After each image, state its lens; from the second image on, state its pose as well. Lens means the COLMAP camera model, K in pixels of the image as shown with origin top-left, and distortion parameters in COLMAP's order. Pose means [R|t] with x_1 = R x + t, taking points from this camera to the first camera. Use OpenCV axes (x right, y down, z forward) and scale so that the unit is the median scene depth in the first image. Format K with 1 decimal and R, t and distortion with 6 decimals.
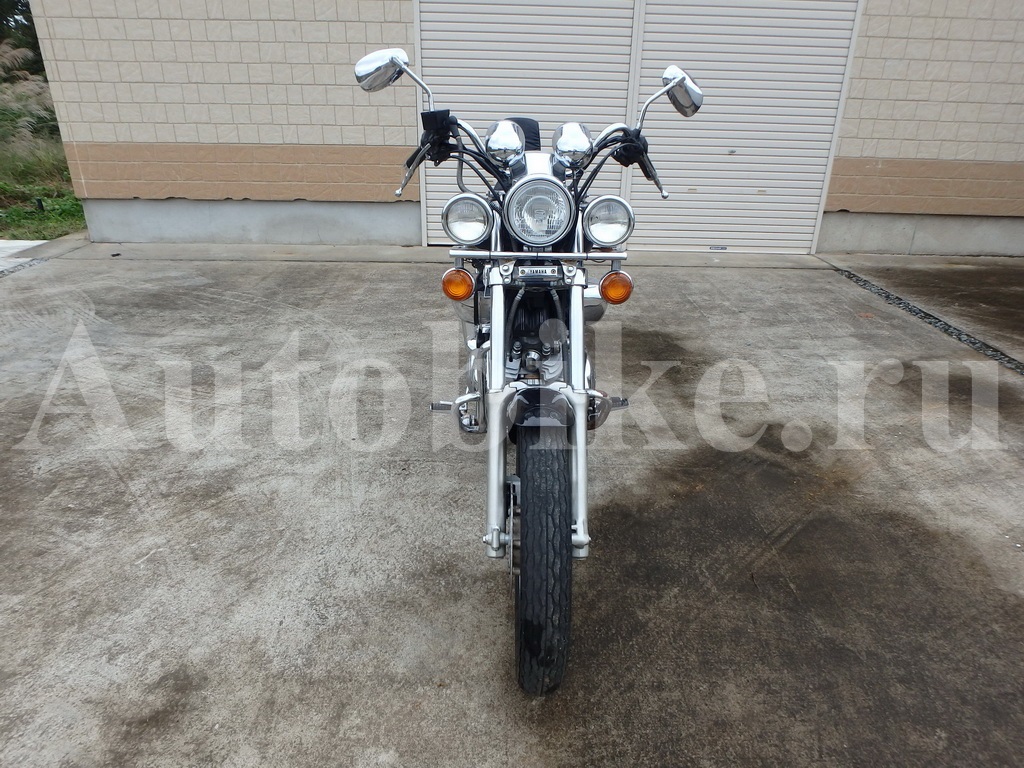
lens RADIAL K [[647.2, 0, 515.4], [0, 647.2, 371.3], [0, 0, 1]] dist [-0.033710, 0.012056]
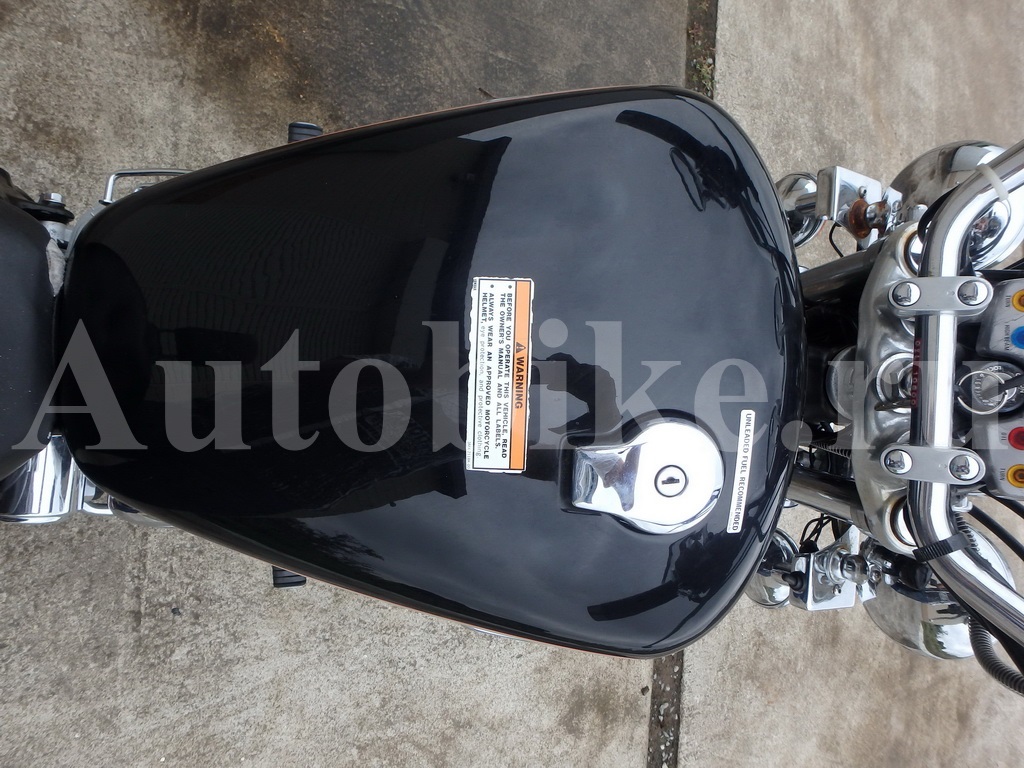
lens RADIAL K [[647.2, 0, 516.7], [0, 647.2, 378.4], [0, 0, 1]] dist [-0.033710, 0.012056]
pose [[0.080508, -0.996619, 0.016374, 0.013654], [-0.192854, 0.000542, 0.981227, -0.437934], [-0.977919, -0.082154, -0.192158, 1.042016]]
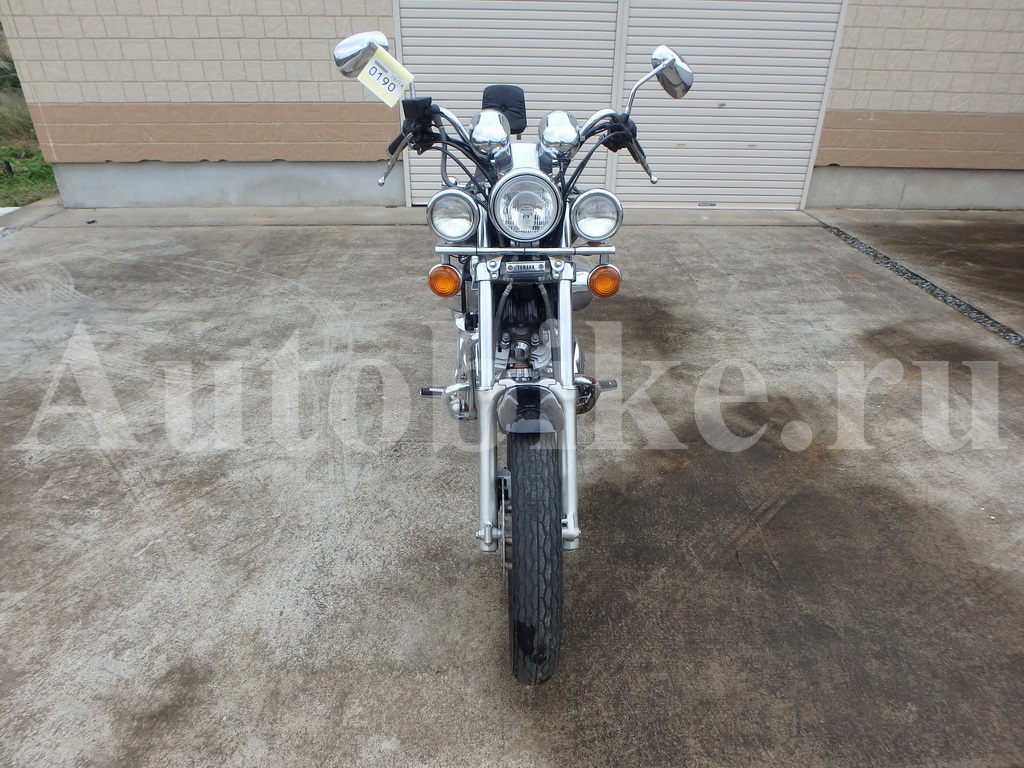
lens RADIAL K [[647.2, 0, 515.7], [0, 647.2, 375.1], [0, 0, 1]] dist [-0.033710, 0.012056]
pose [[0.999694, -0.017648, 0.017344, -0.000394], [0.016094, 0.996166, 0.085992, -0.060573], [-0.018795, -0.085687, 0.996145, -0.000011]]
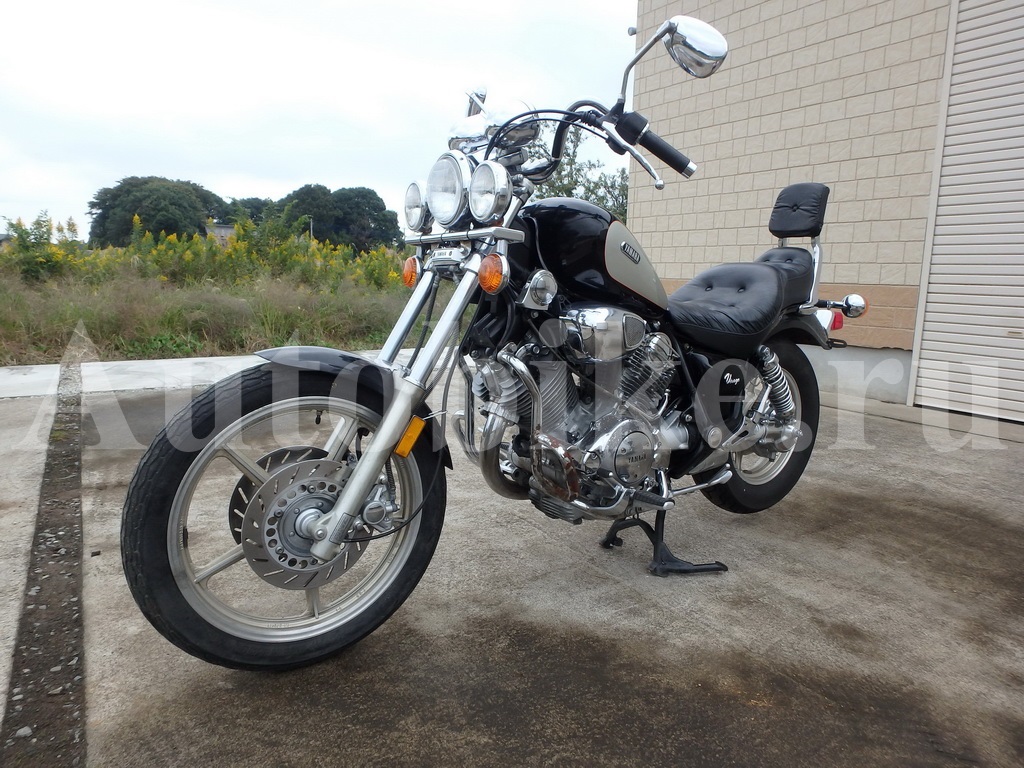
lens RADIAL K [[647.2, 0, 516.7], [0, 647.2, 373.9], [0, 0, 1]] dist [-0.033710, 0.012056]
pose [[0.551992, 0.119396, -0.825257, 0.702323], [-0.347000, 0.932821, -0.097140, 0.045853], [0.758219, 0.339985, 0.556340, 0.506597]]
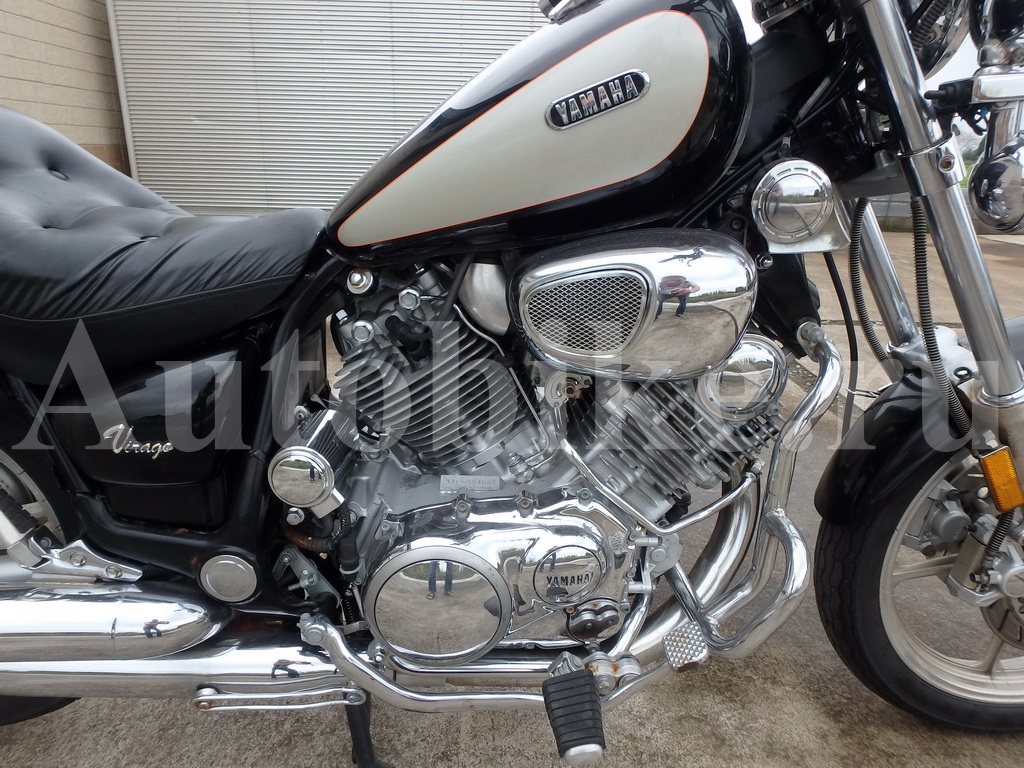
lens RADIAL K [[647.2, 0, 514.2], [0, 647.2, 367.4], [0, 0, 1]] dist [-0.033710, 0.012056]
pose [[-0.001584, -0.336739, 0.941597, -0.374808], [0.375032, 0.872672, 0.312721, -0.214147], [-0.927011, 0.353624, 0.124905, 1.026628]]
